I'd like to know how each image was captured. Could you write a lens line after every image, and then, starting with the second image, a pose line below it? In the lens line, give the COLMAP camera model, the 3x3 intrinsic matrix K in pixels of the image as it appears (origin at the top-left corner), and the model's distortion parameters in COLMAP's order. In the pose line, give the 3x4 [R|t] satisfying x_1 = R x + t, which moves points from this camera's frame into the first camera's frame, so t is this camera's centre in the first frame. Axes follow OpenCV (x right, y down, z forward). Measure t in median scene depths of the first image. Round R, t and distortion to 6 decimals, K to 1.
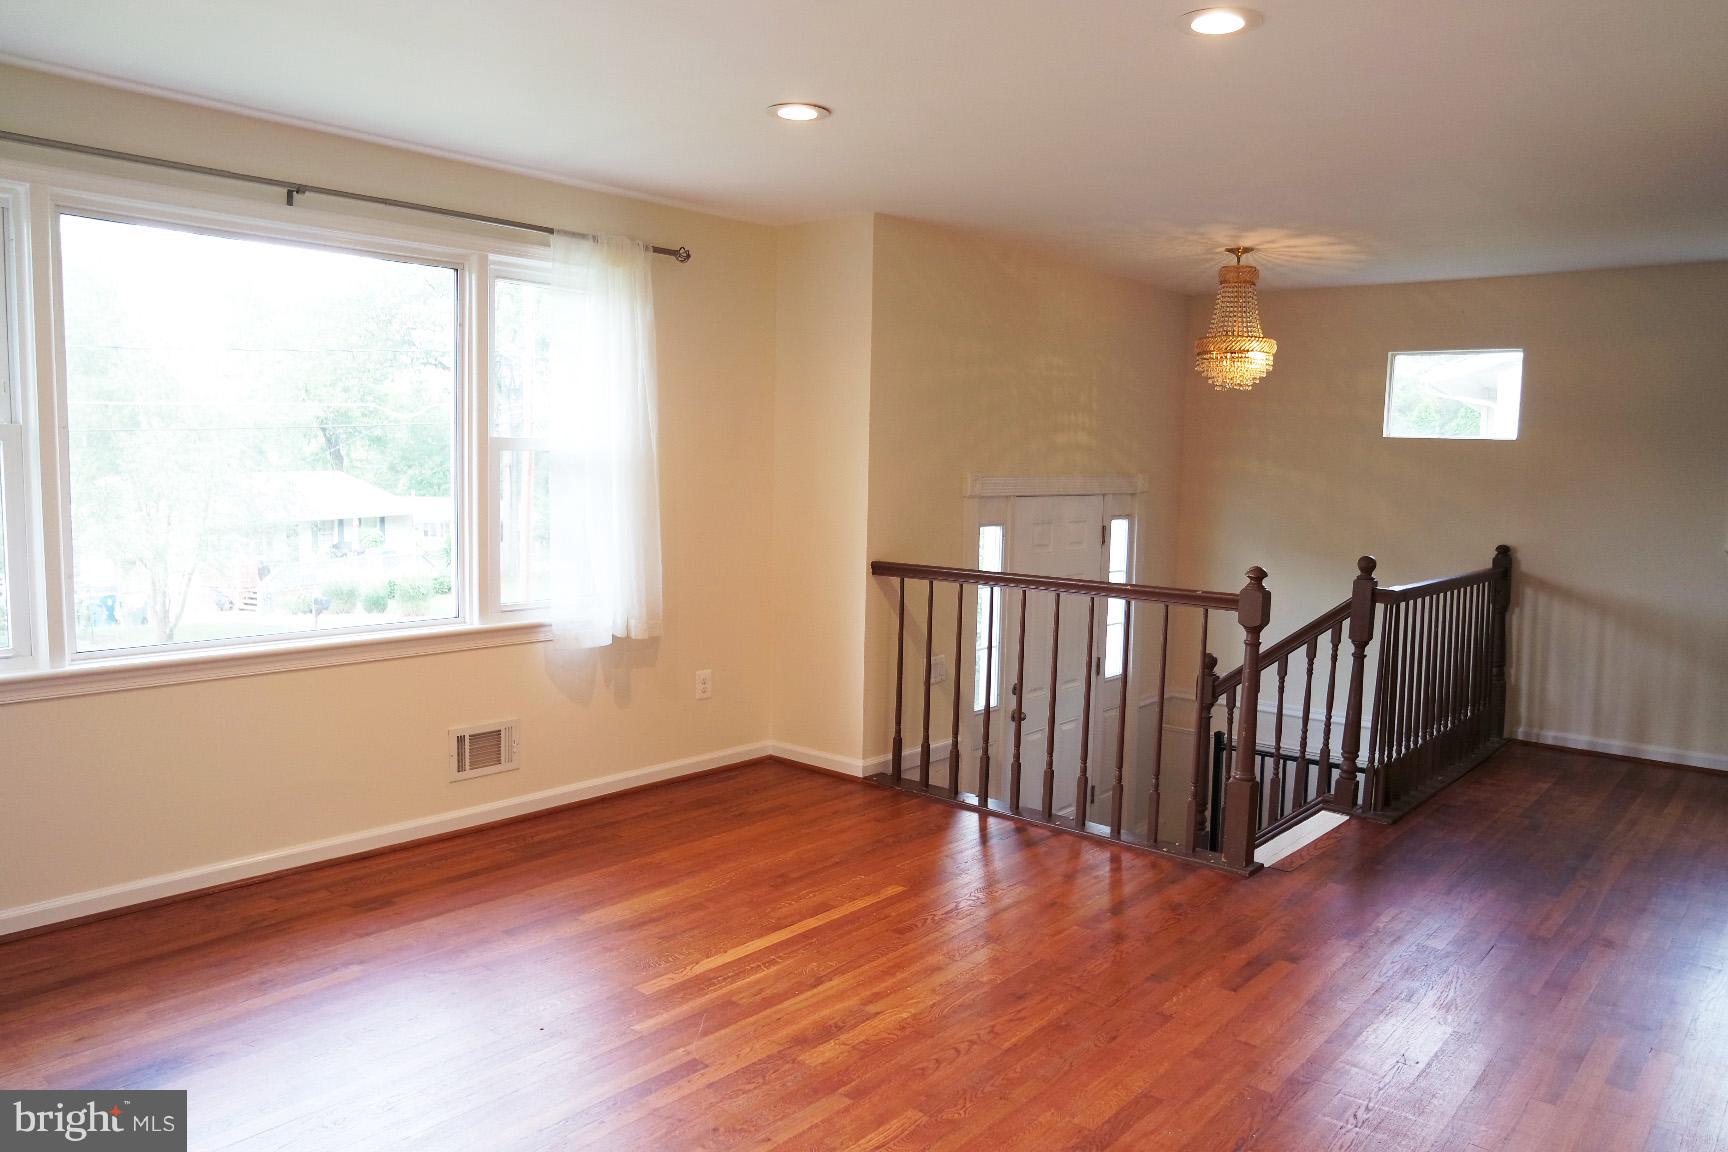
lens RADIAL K [[1223.6, 0, 844.6], [0, 1223.6, 580.8], [0, 0, 1]] dist [-0.089765, 0.069012]
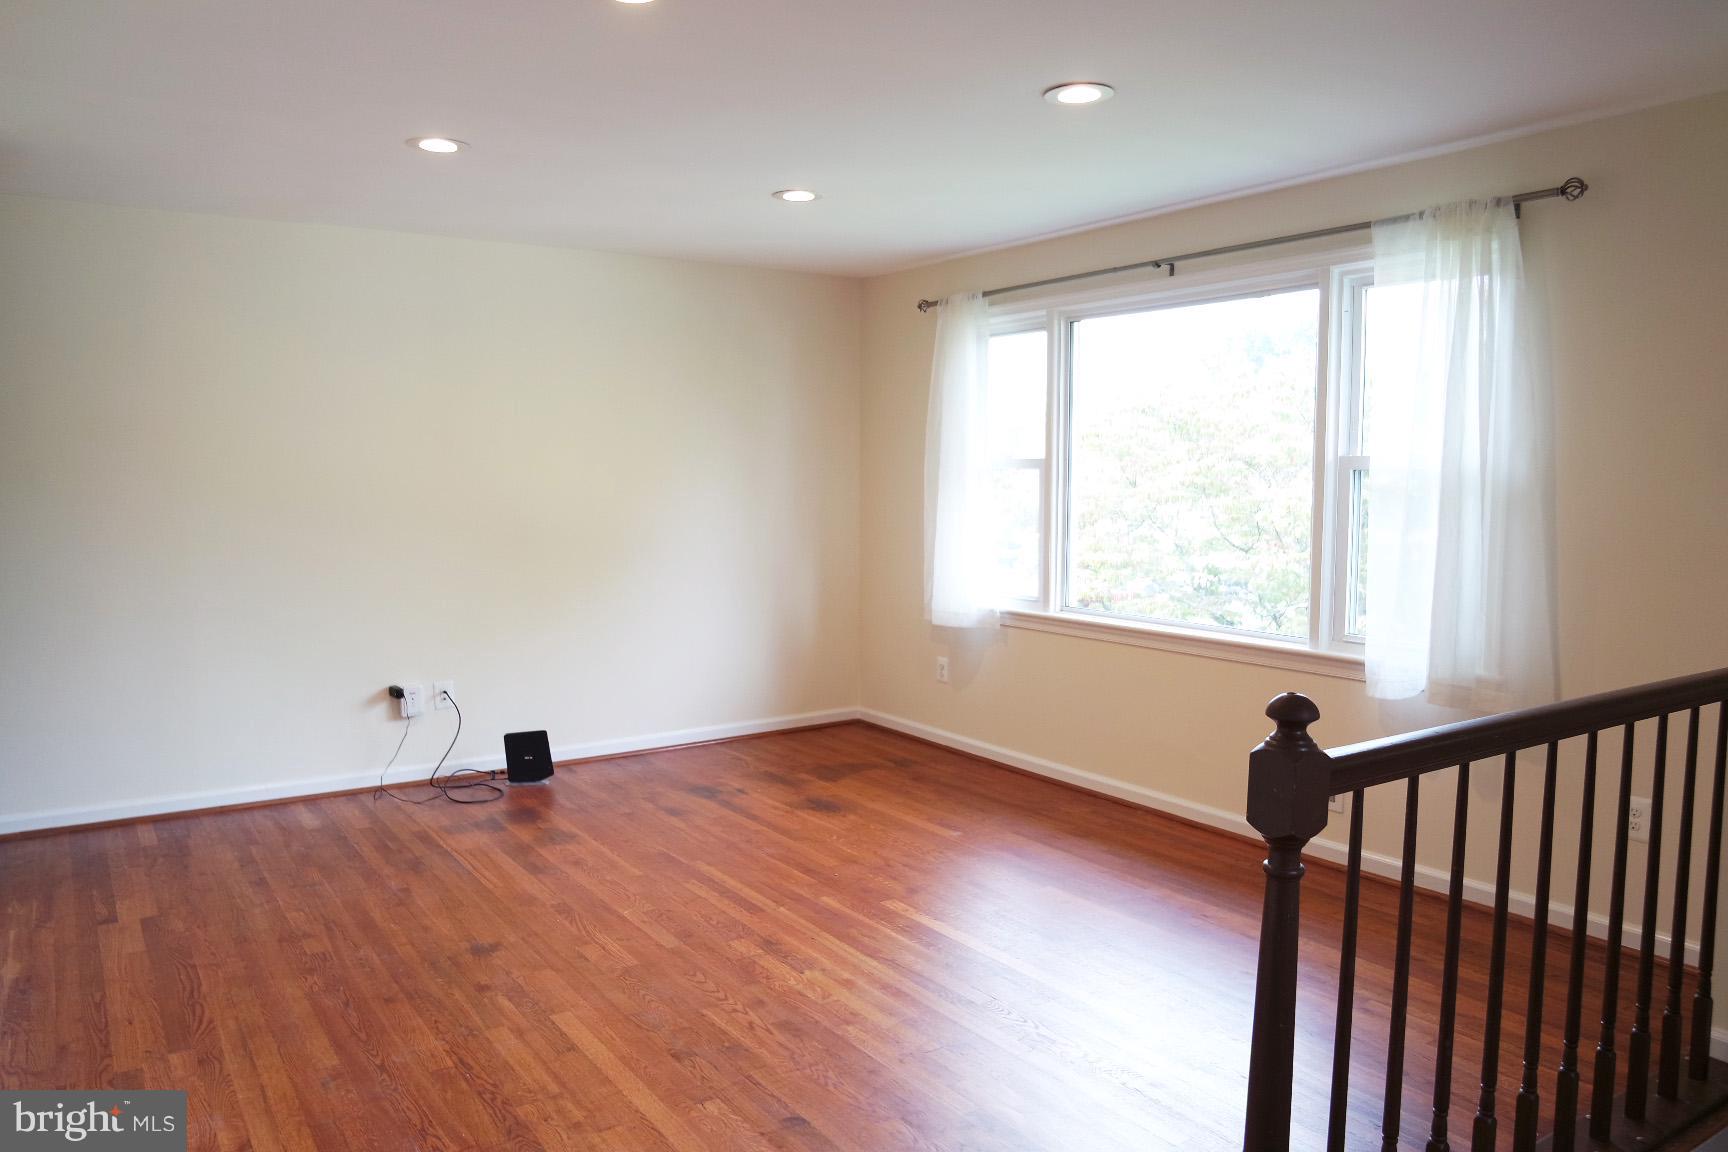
lens RADIAL K [[1223.6, 0, 844.6], [0, 1223.6, 580.8], [0, 0, 1]] dist [-0.089765, 0.069012]
pose [[-0.260552, 0.059792, -0.963606, 0.812363], [-0.107323, 0.990101, 0.090456, -0.072556], [0.959476, 0.126986, -0.251556, 0.975771]]
